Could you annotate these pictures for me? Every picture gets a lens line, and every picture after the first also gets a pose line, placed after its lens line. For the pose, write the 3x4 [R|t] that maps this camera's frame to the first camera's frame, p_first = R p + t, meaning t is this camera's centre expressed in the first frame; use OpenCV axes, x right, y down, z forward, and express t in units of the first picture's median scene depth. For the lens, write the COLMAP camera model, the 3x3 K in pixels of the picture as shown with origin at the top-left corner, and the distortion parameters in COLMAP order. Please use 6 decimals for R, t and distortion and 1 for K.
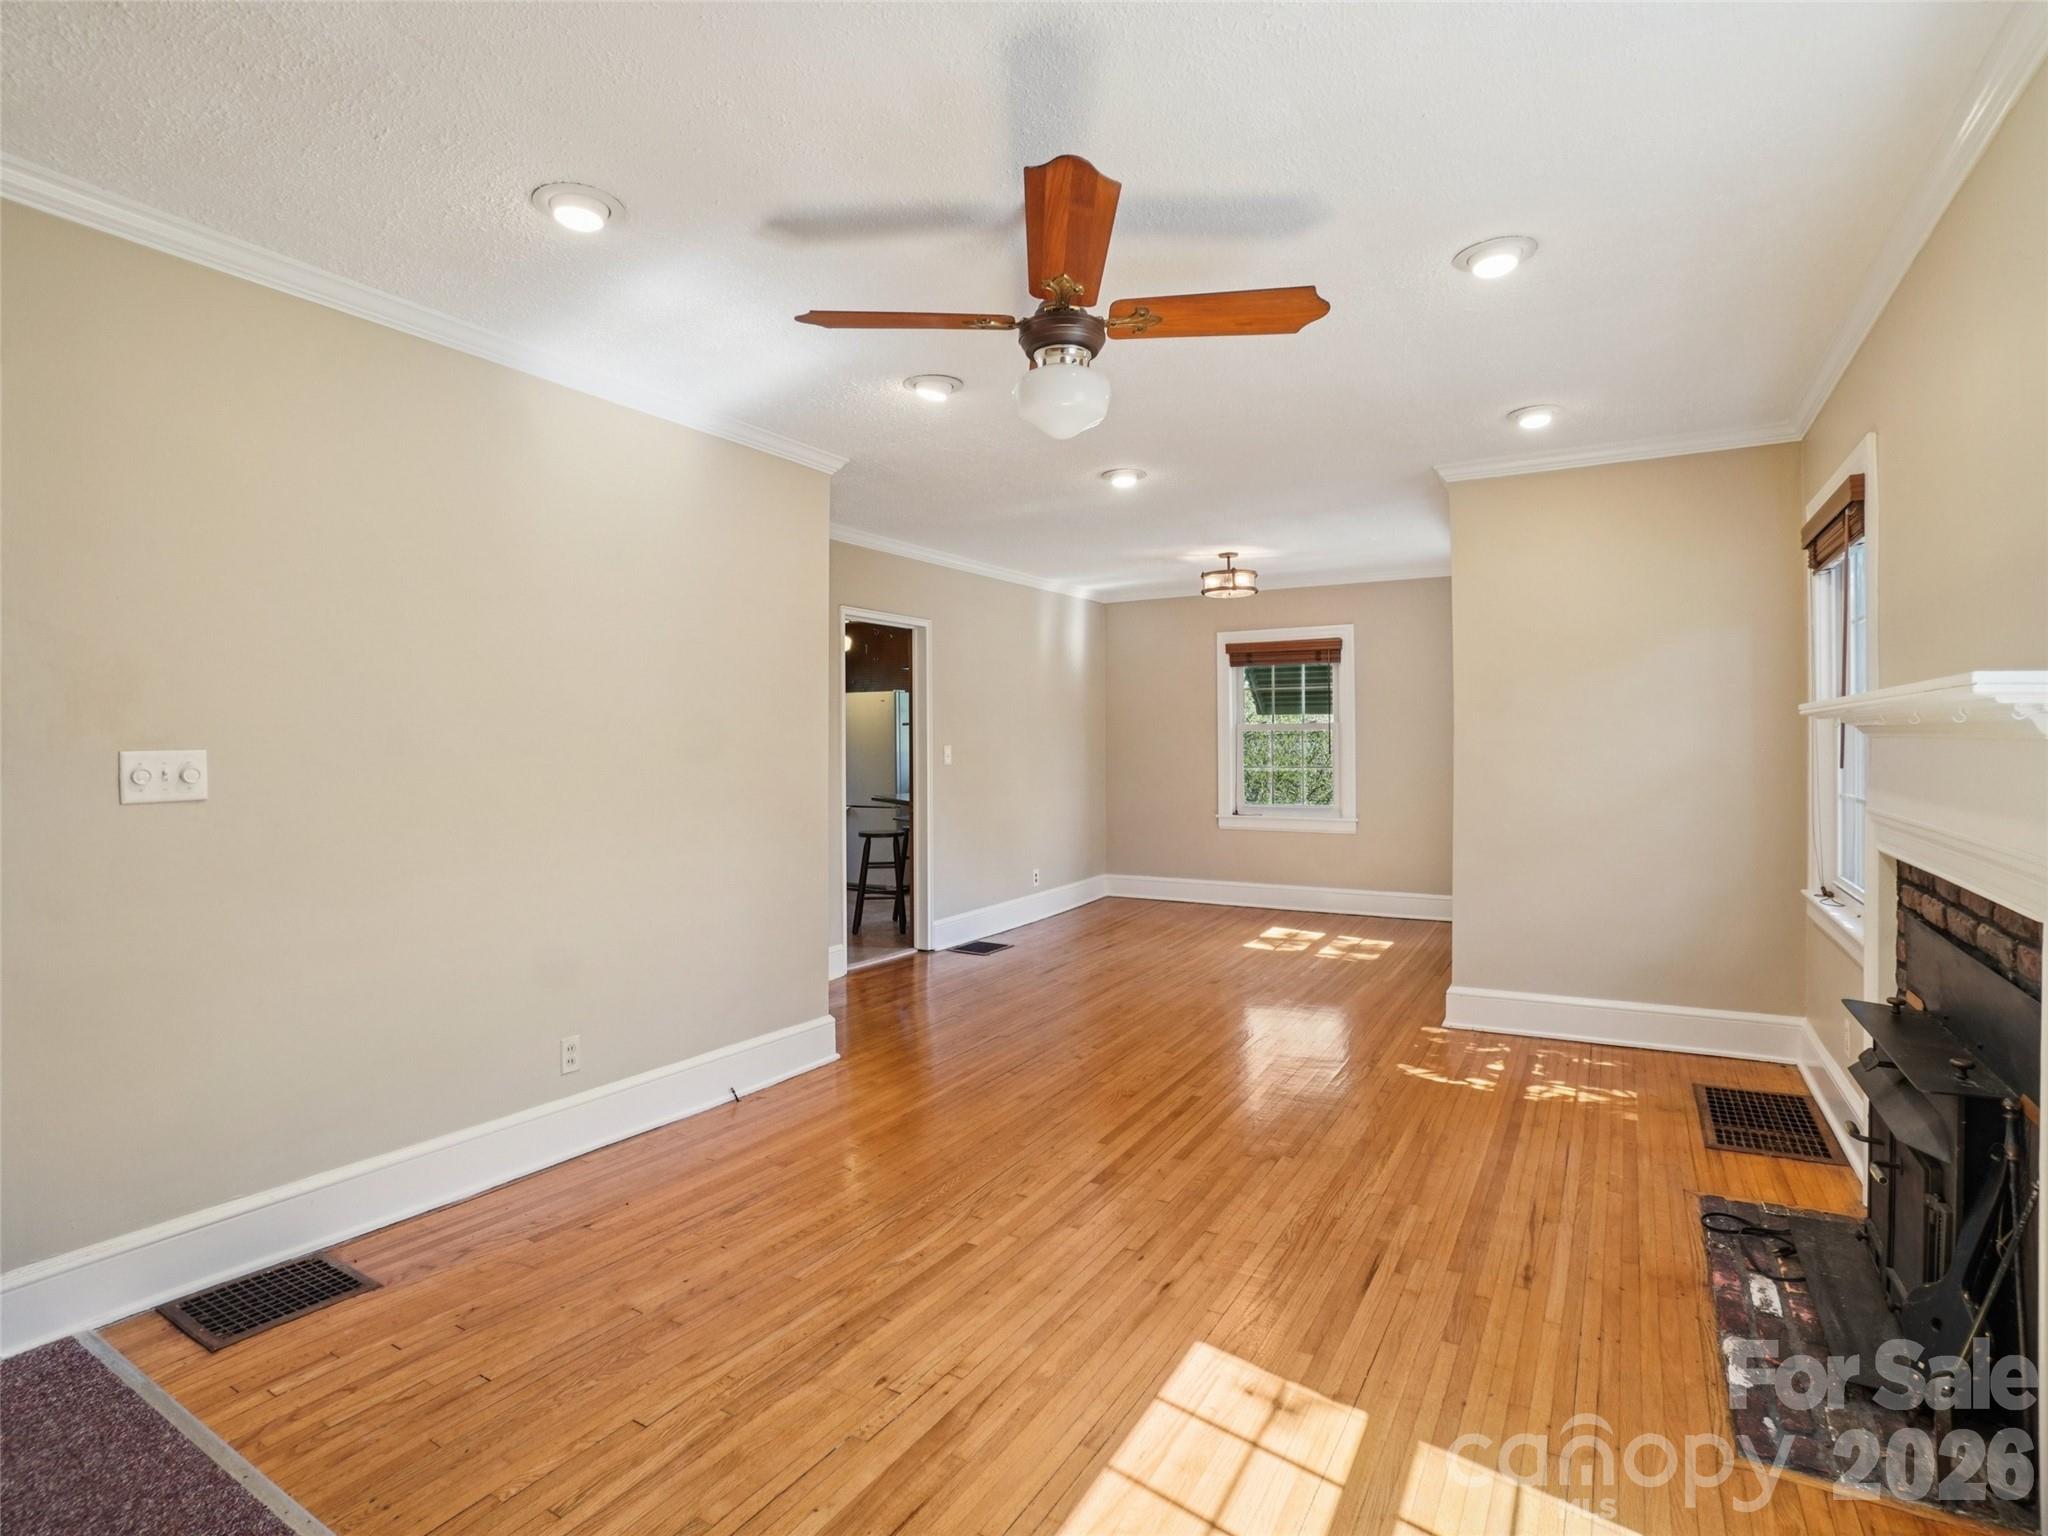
lens RADIAL K [[1019.9, 0, 1026.2], [0, 1019.9, 756.9], [0, 0, 1]] dist [-0.046980, 0.005785]
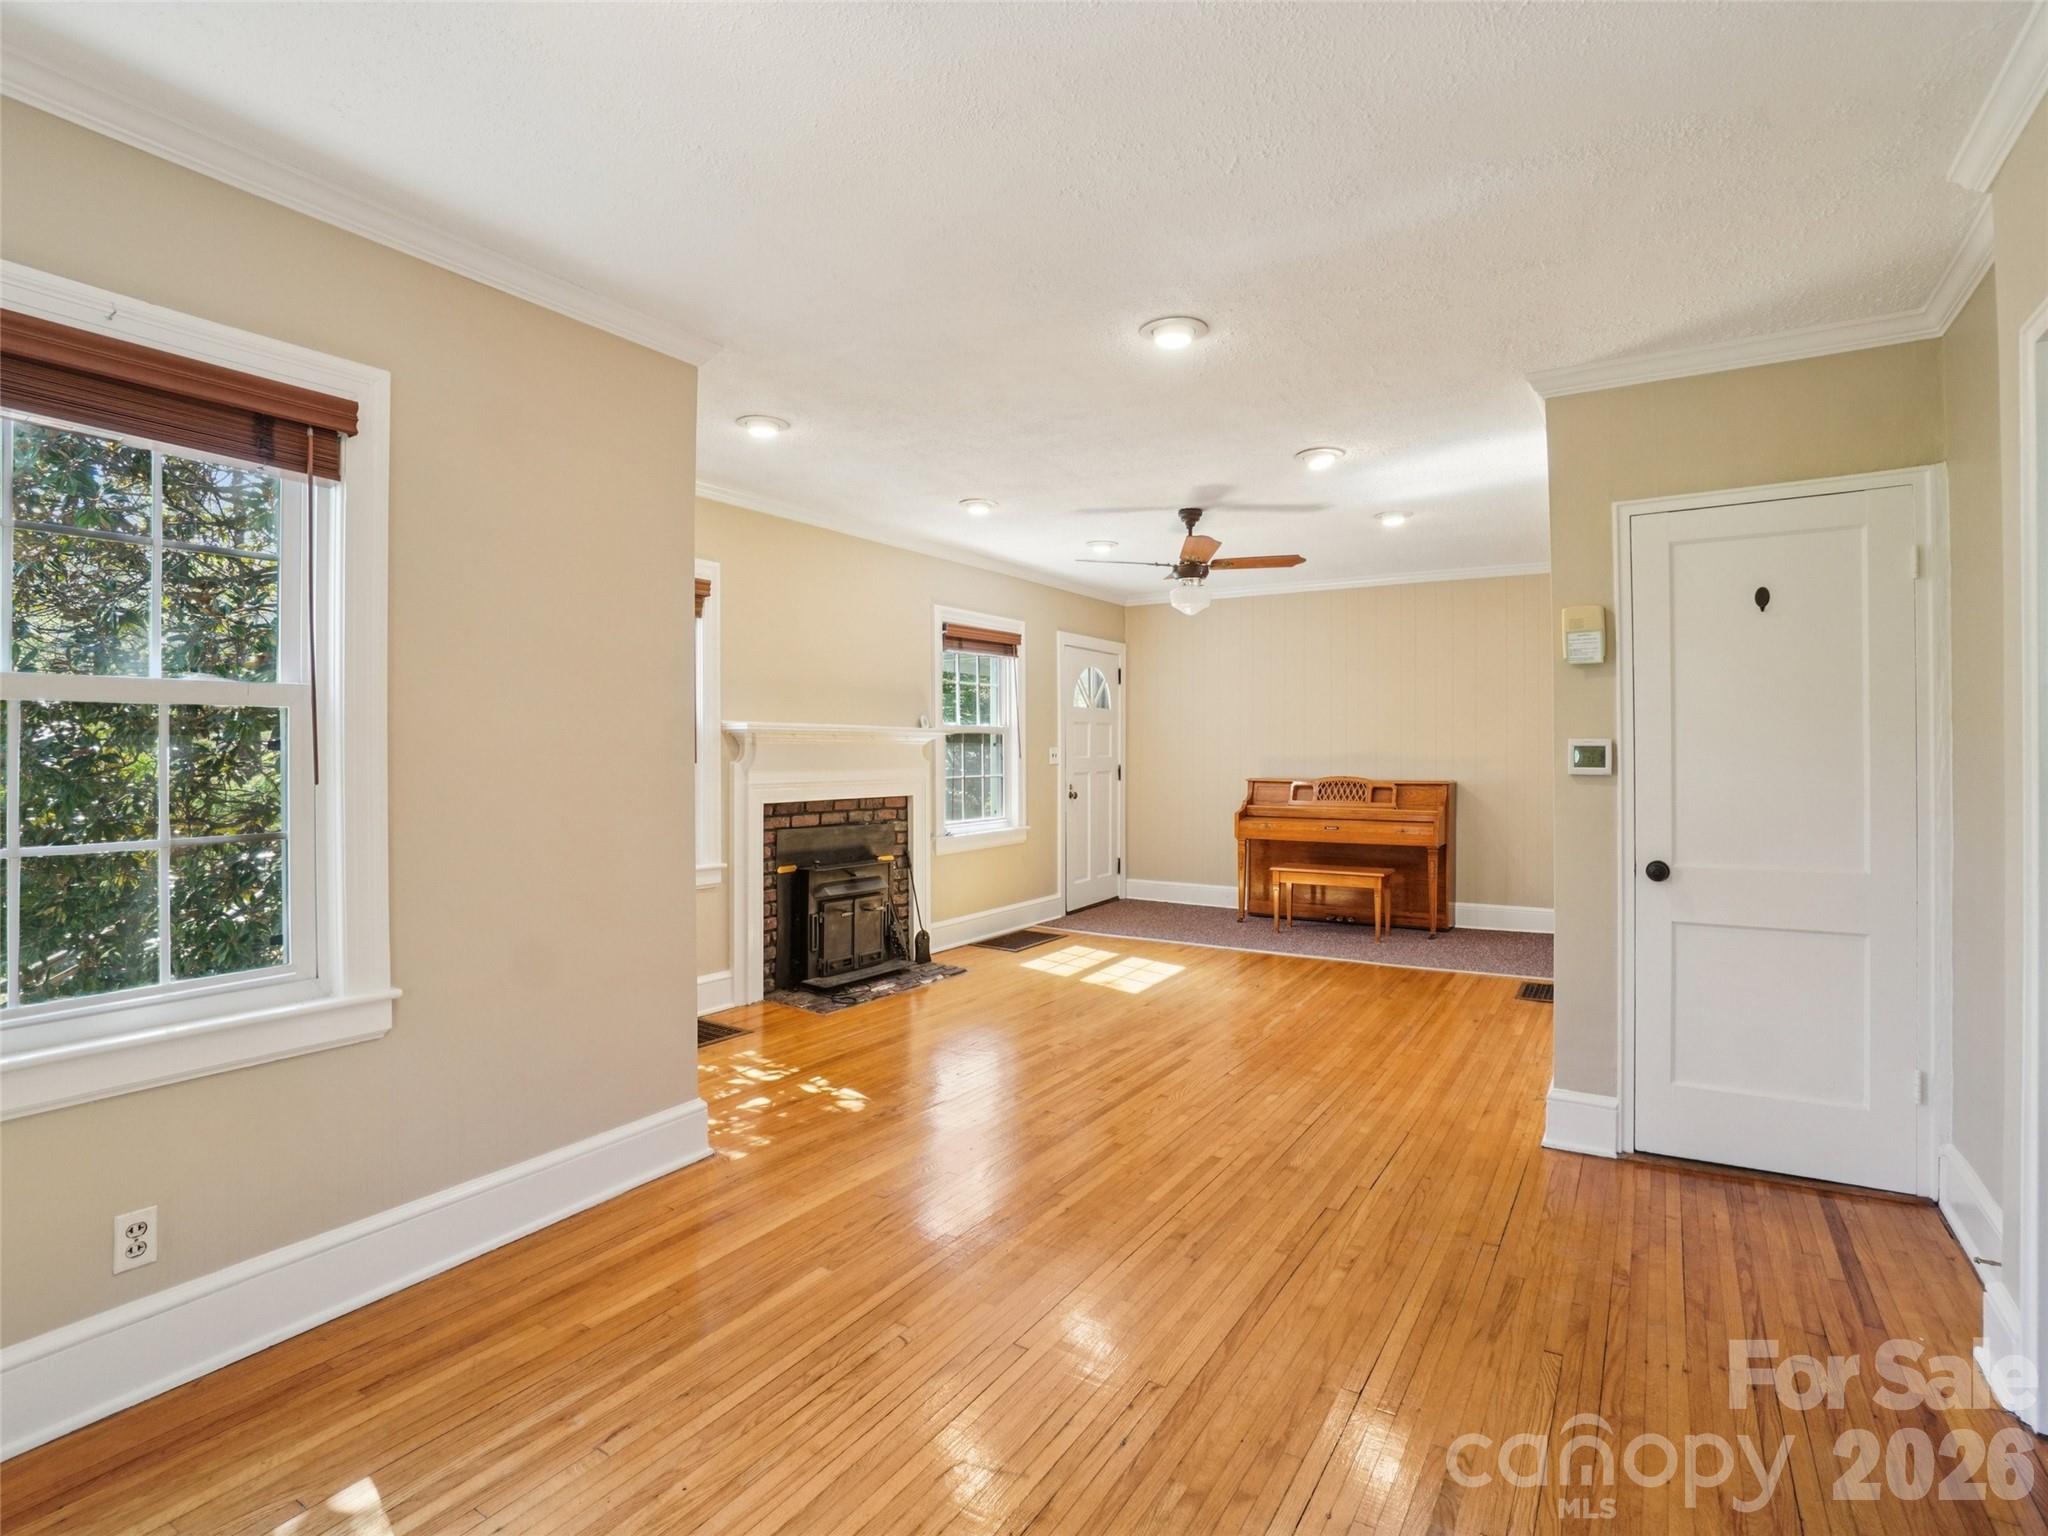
lens RADIAL K [[1019.9, 0, 1018.2], [0, 1019.9, 742.6], [0, 0, 1]] dist [-0.046980, 0.005785]
pose [[-0.999194, 0.005441, 0.039782, 0.203753], [0.005738, 0.999956, 0.007367, -0.022405], [-0.039741, 0.007589, -0.999181, 1.981522]]
